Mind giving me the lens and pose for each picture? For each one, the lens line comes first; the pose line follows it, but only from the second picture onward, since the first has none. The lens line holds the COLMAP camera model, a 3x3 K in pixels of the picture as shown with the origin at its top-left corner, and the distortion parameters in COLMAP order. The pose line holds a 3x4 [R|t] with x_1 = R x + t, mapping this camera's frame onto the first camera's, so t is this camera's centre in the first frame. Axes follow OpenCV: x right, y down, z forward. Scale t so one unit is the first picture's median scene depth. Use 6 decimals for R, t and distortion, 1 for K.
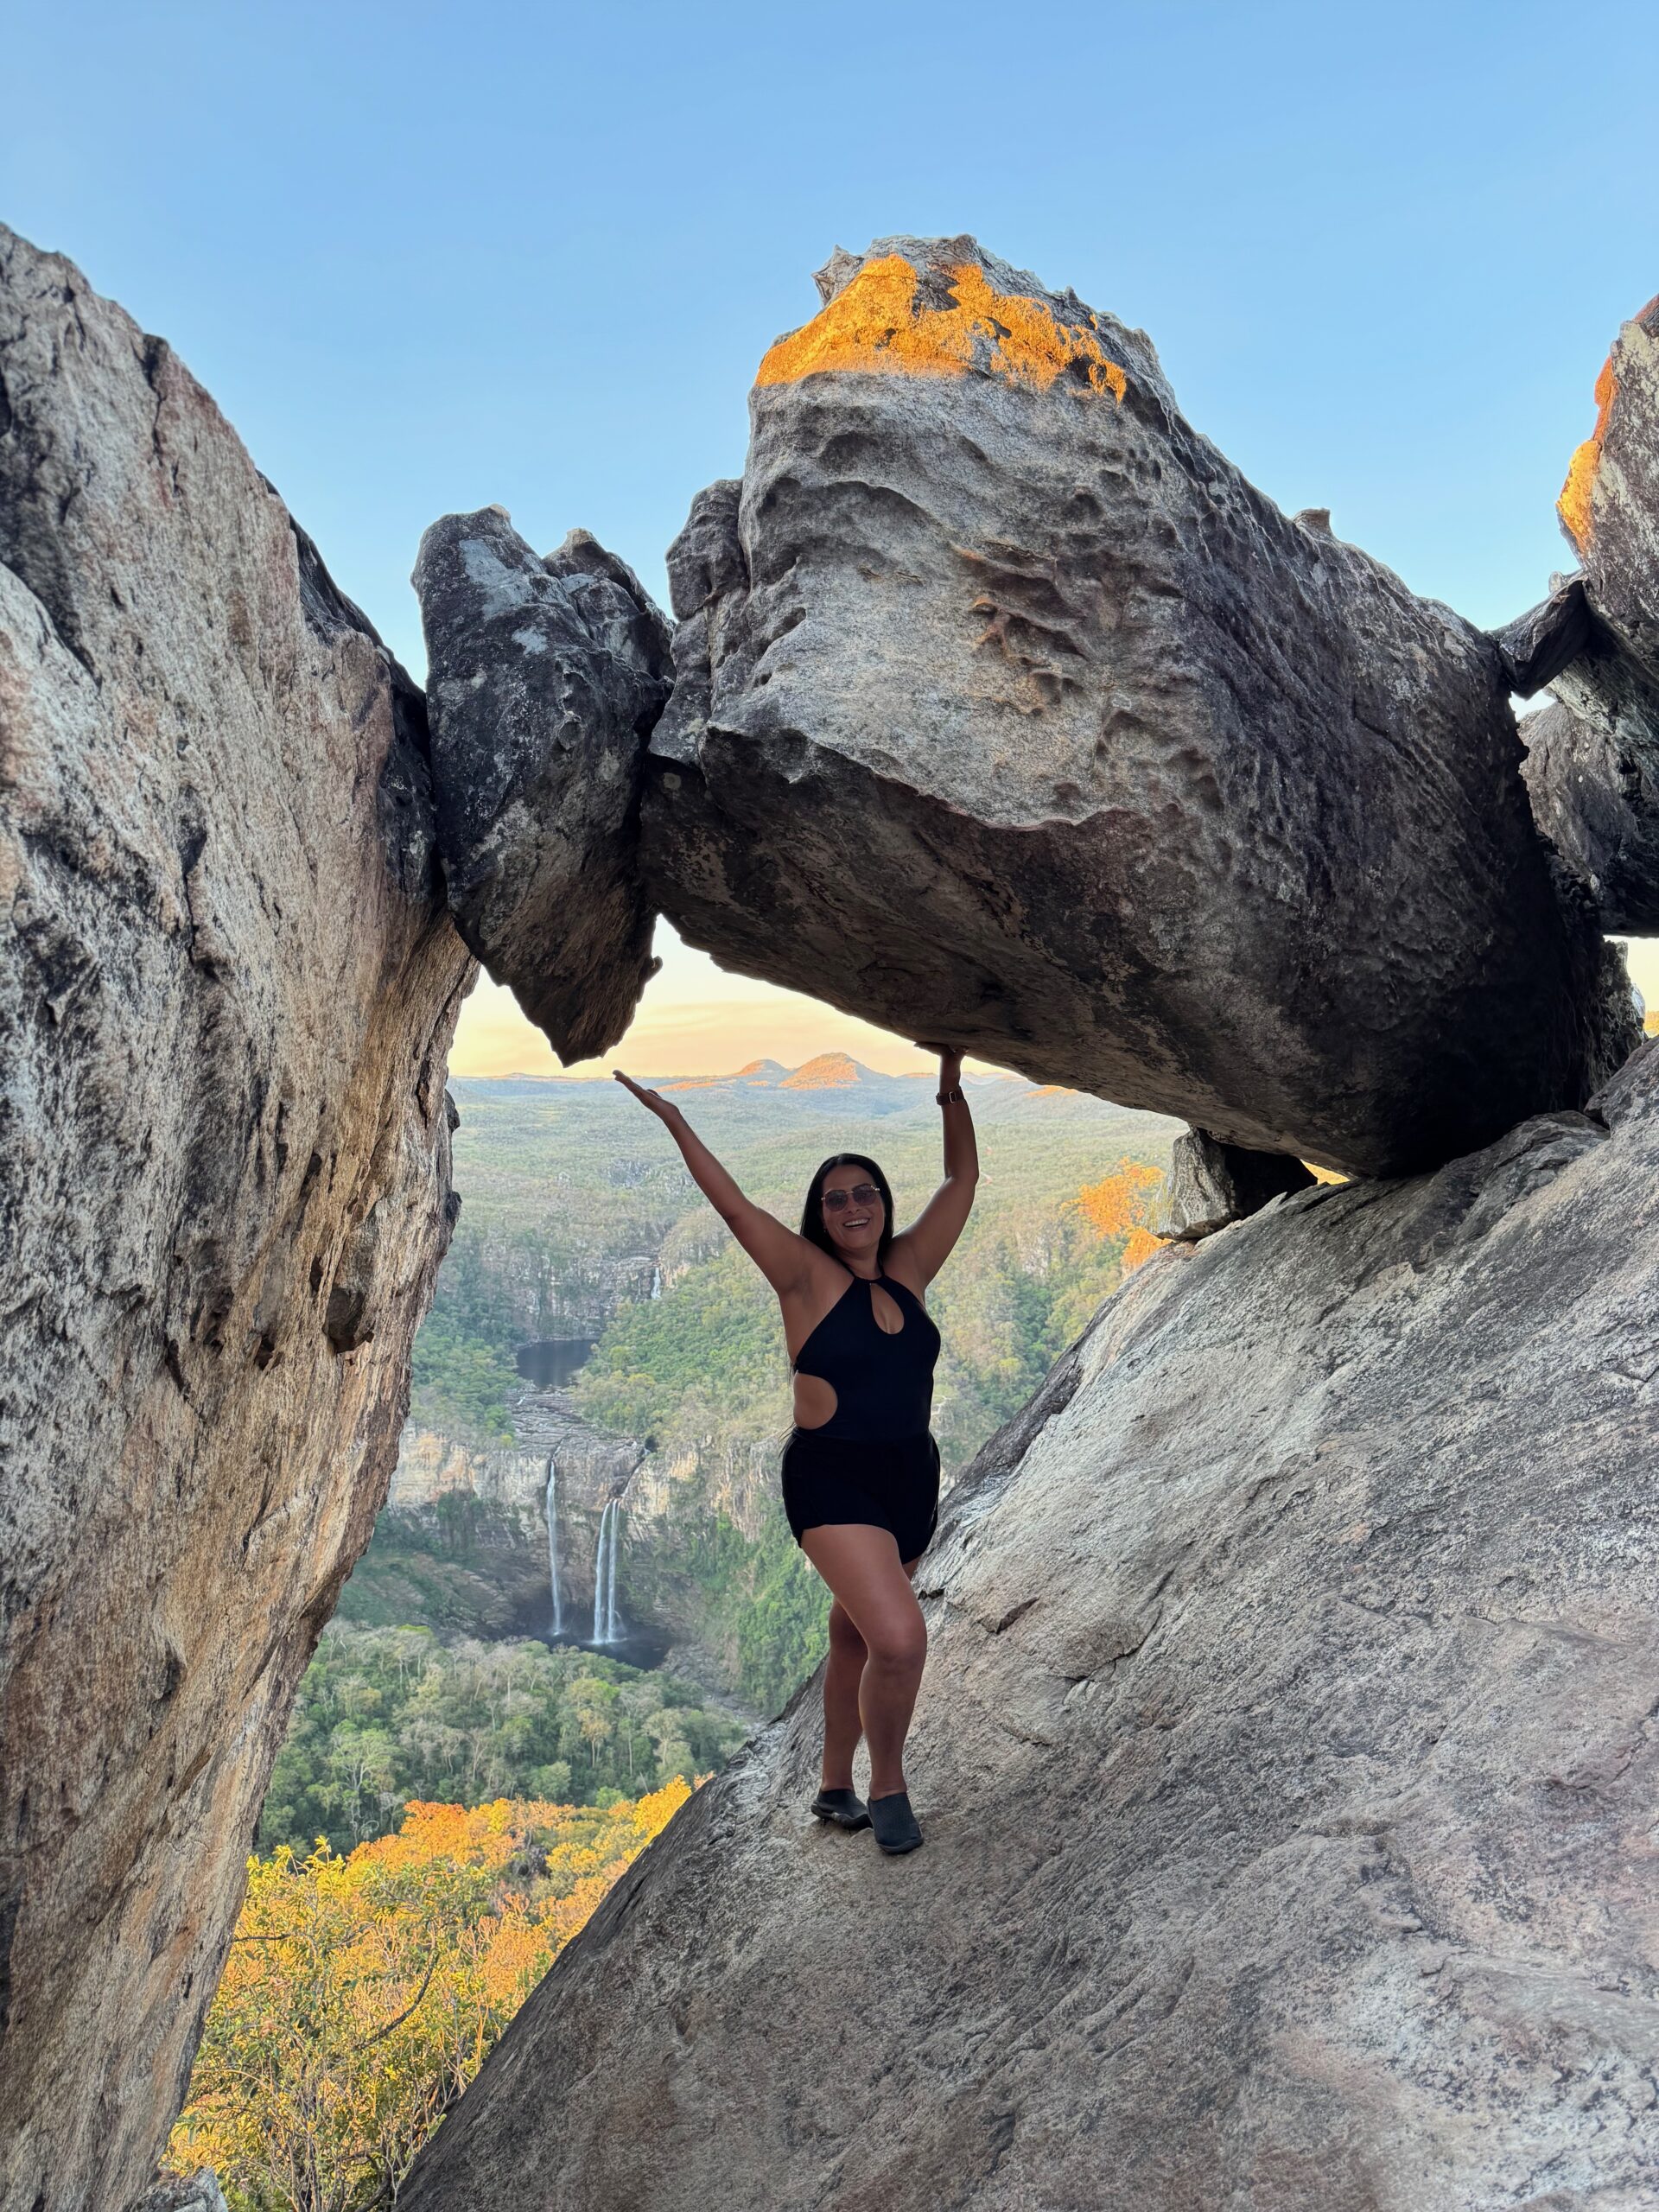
lens RADIAL K [[1573.5, 0, 839.1], [0, 1573.5, 1109.2], [0, 0, 1]] dist [0.175976, -0.379045]
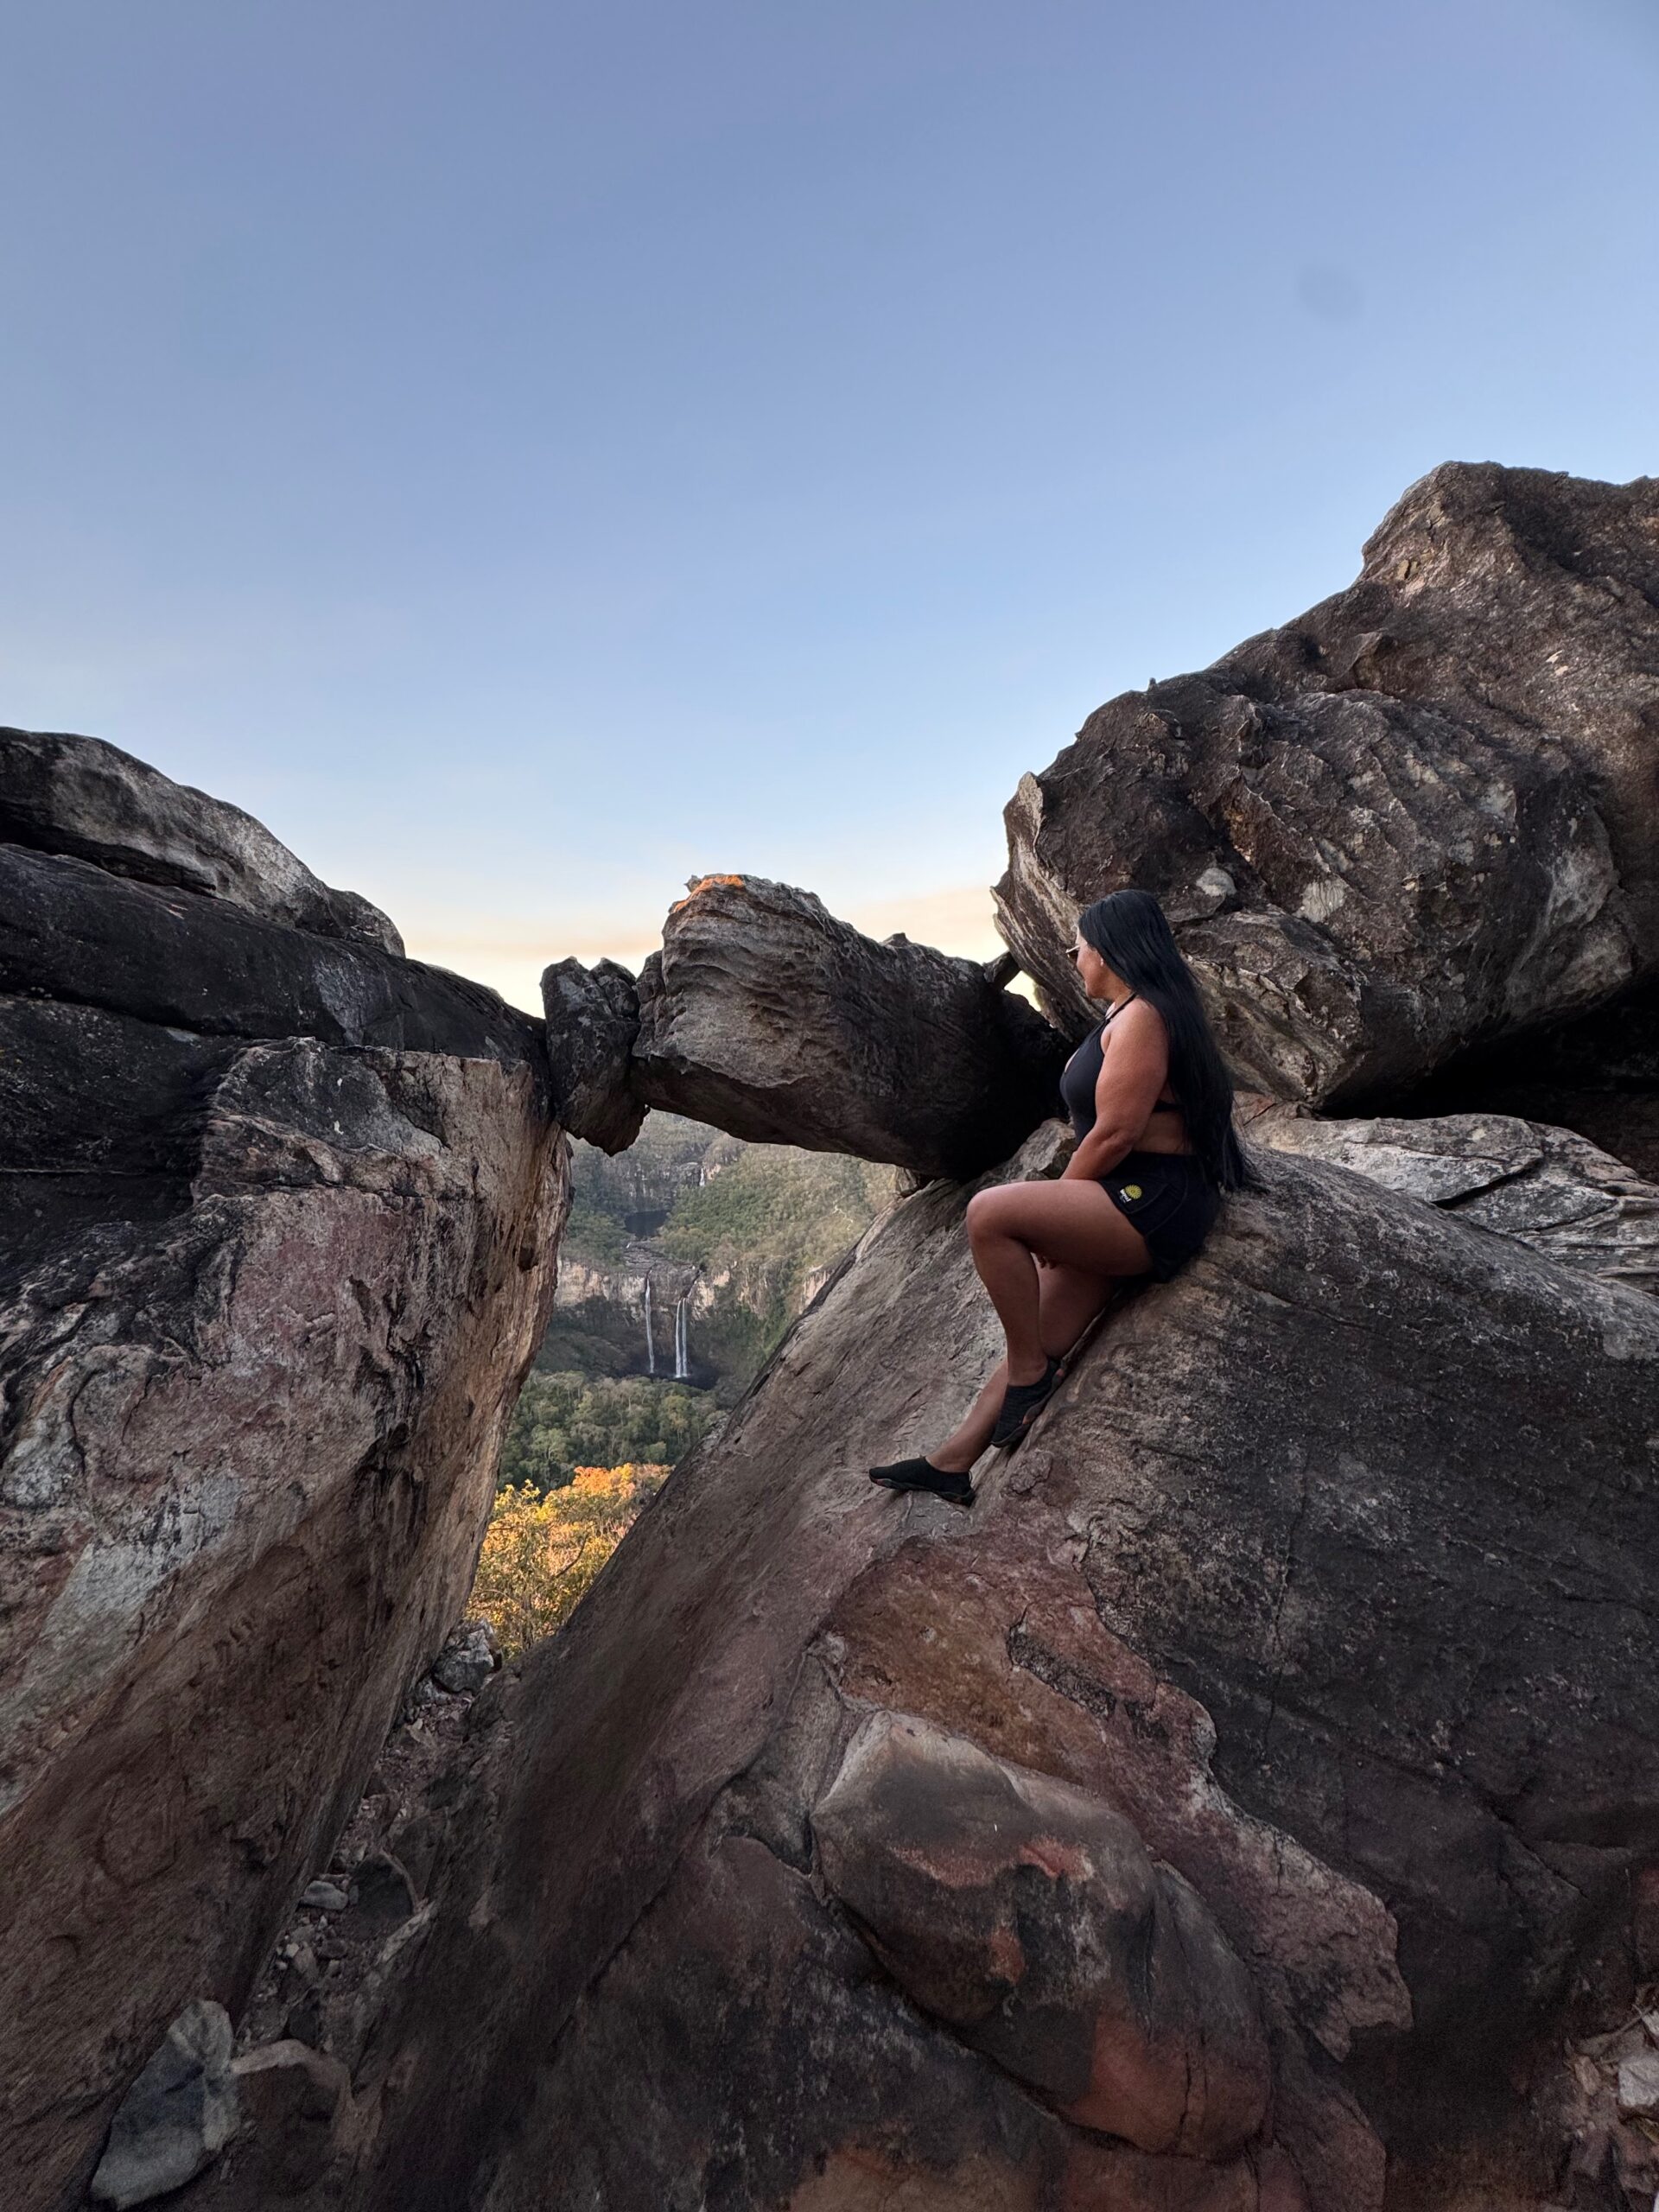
lens RADIAL K [[902.8, 0, 835.7], [0, 902.8, 1104.0], [0, 0, 1]] dist [-0.002822, -0.000019]
pose [[0.998833, -0.034612, 0.033700, 0.168532], [0.033399, 0.998797, 0.035904, -0.191106], [-0.034902, -0.034737, 0.998787, -0.520160]]
